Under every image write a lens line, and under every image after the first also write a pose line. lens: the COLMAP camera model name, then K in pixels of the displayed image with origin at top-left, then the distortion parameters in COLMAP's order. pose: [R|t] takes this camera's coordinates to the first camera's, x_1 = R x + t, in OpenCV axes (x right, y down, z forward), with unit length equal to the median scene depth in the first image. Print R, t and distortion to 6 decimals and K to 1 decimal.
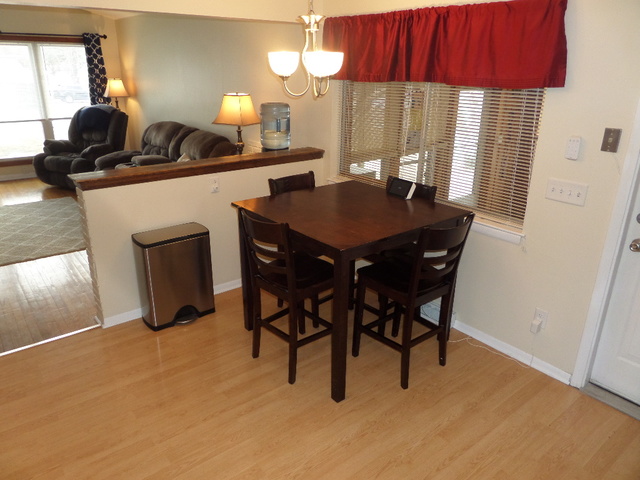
lens RADIAL K [[470.4, 0, 326.3], [0, 470.4, 239.4], [0, 0, 1]] dist [-0.006101, 0.000249]
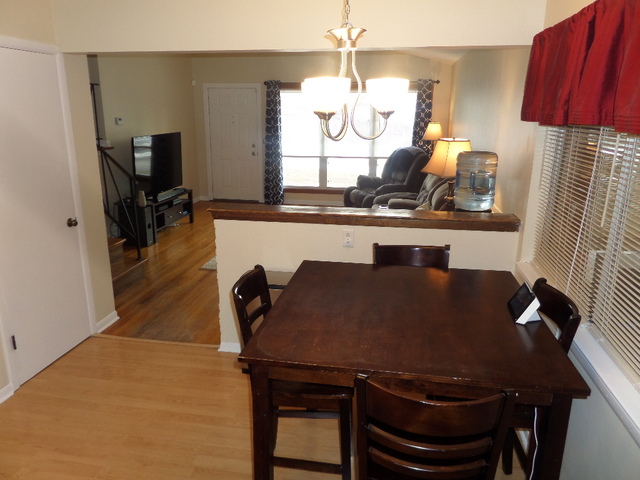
lens RADIAL K [[470.4, 0, 320.5], [0, 470.4, 244.1], [0, 0, 1]] dist [-0.006101, 0.000249]
pose [[0.647399, 0.191367, -0.737735, 0.203408], [-0.250837, 0.967537, 0.030856, -0.065934], [0.719691, 0.165075, 0.674384, 0.209875]]
